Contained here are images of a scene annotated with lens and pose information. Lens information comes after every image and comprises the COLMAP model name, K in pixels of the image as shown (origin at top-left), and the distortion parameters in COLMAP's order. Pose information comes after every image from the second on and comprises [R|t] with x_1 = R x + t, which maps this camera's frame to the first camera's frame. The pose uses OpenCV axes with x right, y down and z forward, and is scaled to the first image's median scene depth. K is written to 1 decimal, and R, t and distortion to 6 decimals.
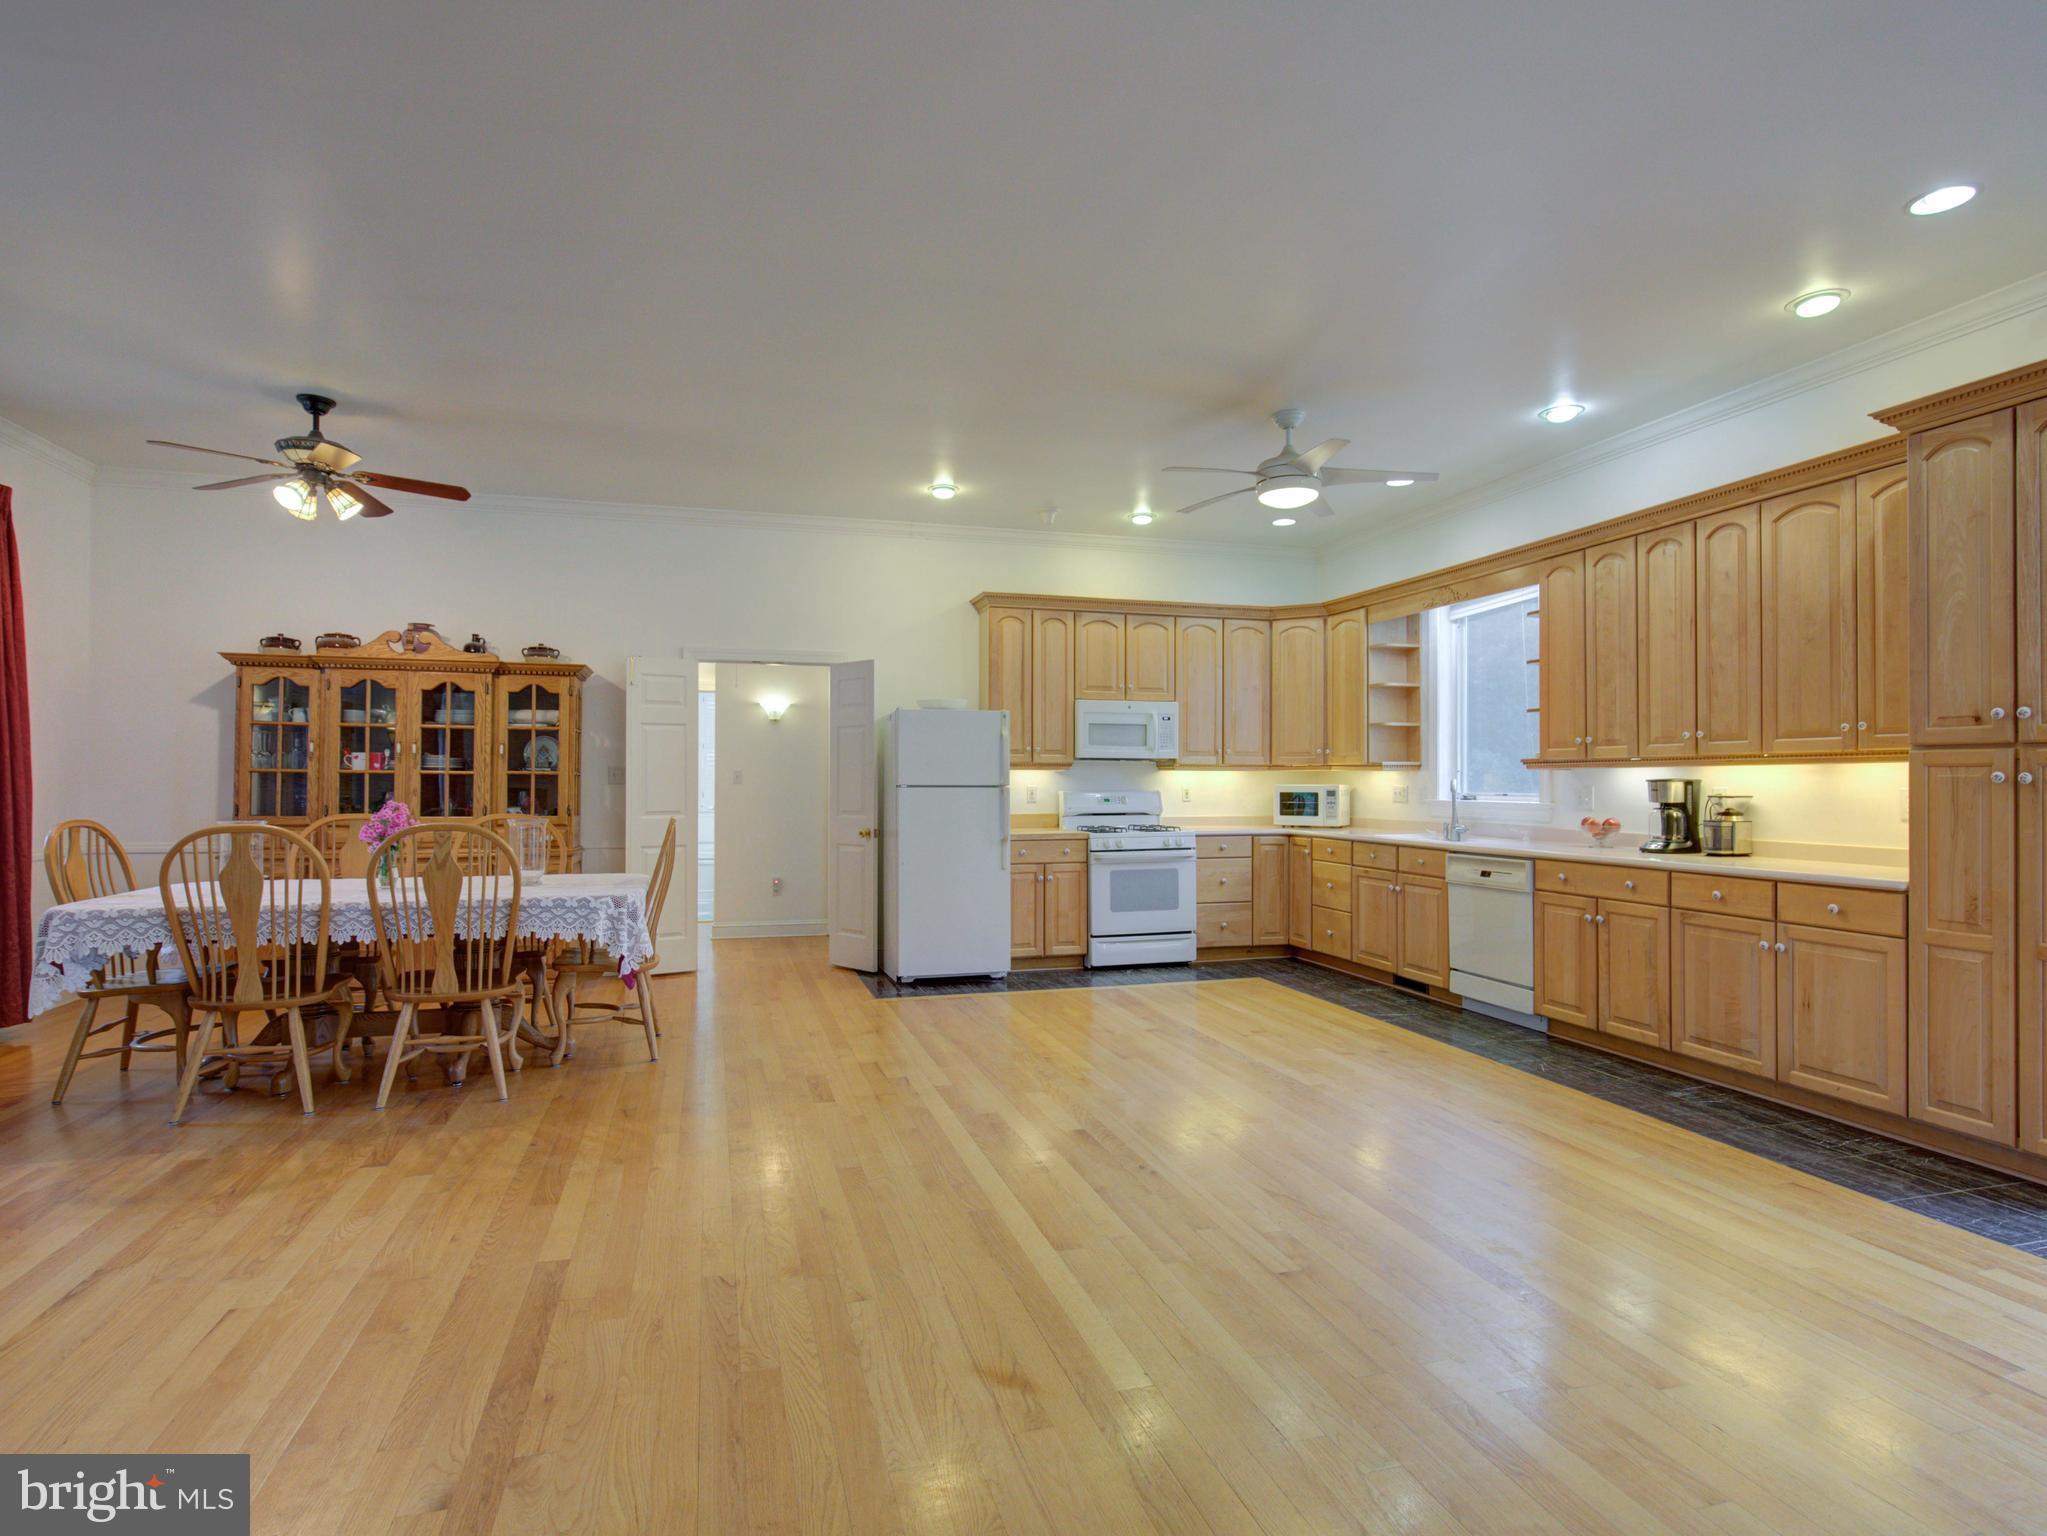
lens RADIAL K [[1064.4, 0, 1021.0], [0, 1064.4, 771.2], [0, 0, 1]] dist [-0.005656, 0.002606]
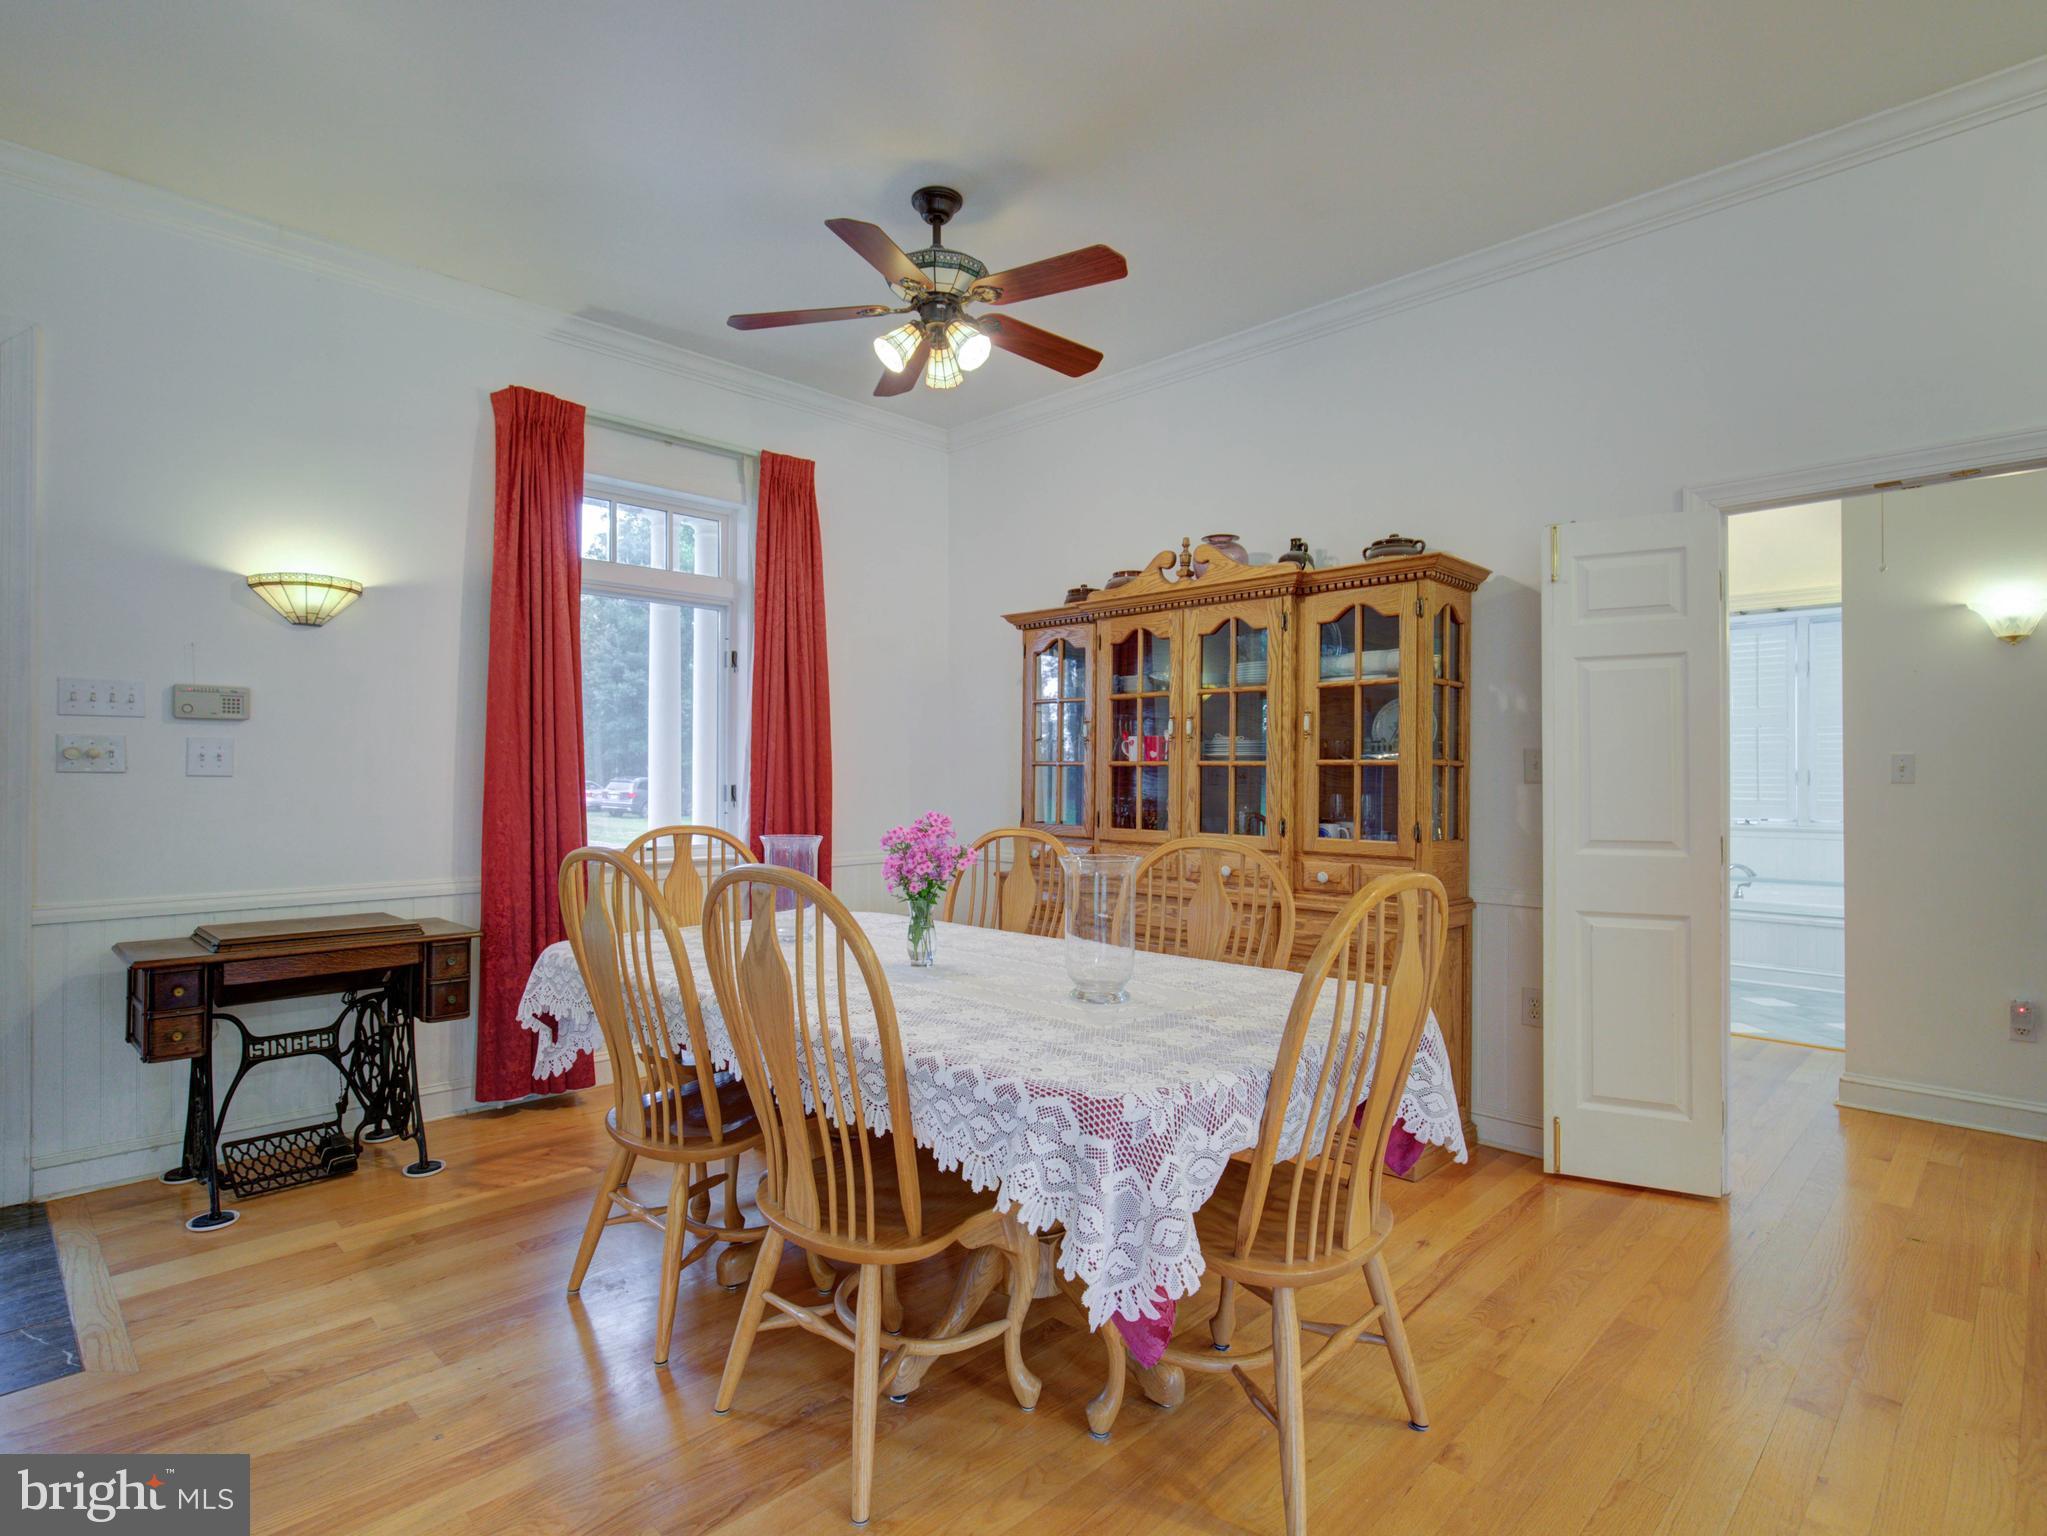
lens RADIAL K [[1064.4, 0, 1006.1], [0, 1064.4, 775.4], [0, 0, 1]] dist [-0.005656, 0.002606]
pose [[0.469905, -0.004378, -0.882706, -0.051442], [0.012165, 0.999925, 0.001517, 0.005172], [0.882633, -0.011451, 0.469923, 0.568229]]
